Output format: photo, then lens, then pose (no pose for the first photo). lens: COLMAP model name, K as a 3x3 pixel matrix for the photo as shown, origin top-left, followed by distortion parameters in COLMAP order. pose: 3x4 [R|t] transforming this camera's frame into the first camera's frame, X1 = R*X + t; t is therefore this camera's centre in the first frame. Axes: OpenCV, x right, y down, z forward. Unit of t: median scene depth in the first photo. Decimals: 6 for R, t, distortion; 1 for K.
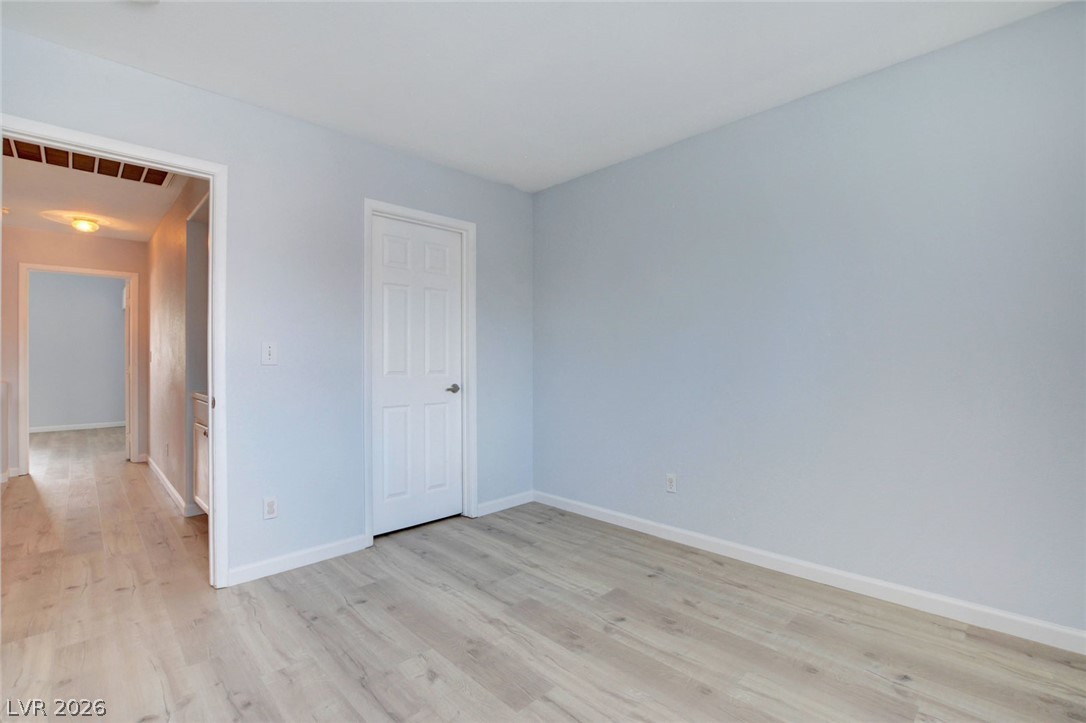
lens RADIAL K [[497.4, 0, 553.4], [0, 497.4, 356.8], [0, 0, 1]] dist [-0.026697, 0.000940]
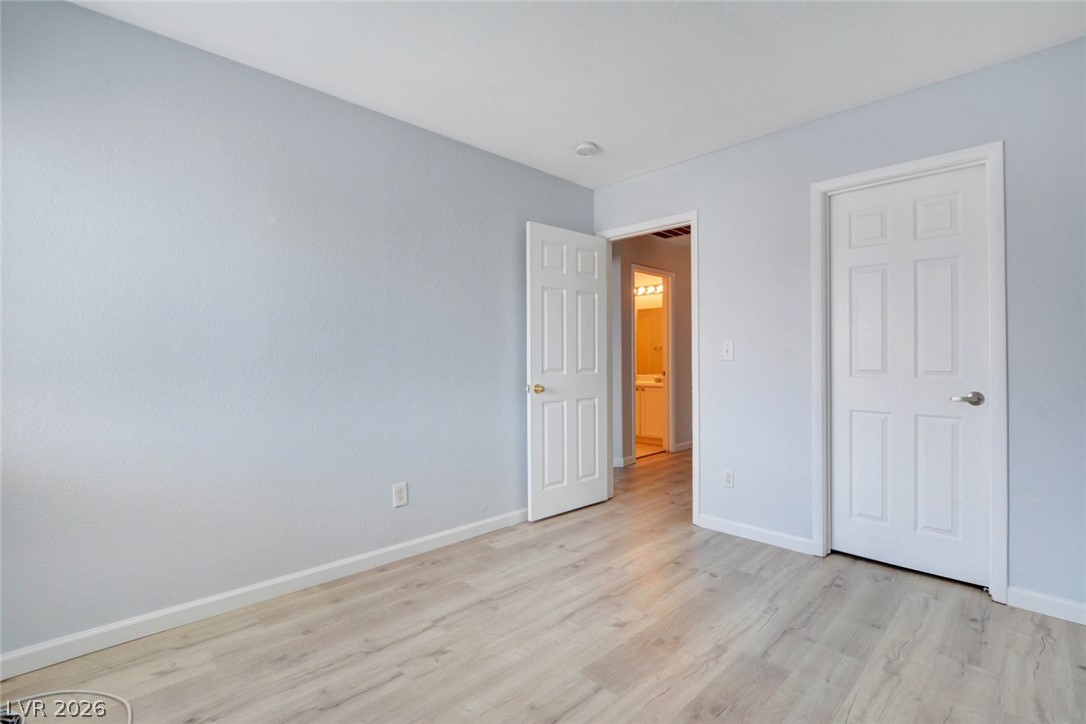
lens RADIAL K [[497.4, 0, 553.4], [0, 497.4, 357.3], [0, 0, 1]] dist [-0.026697, 0.000940]
pose [[-0.021629, 0.009446, -0.999721, 0.648094], [0.009756, 0.999910, 0.009237, -0.005778], [0.999718, -0.009553, -0.021719, 0.599907]]
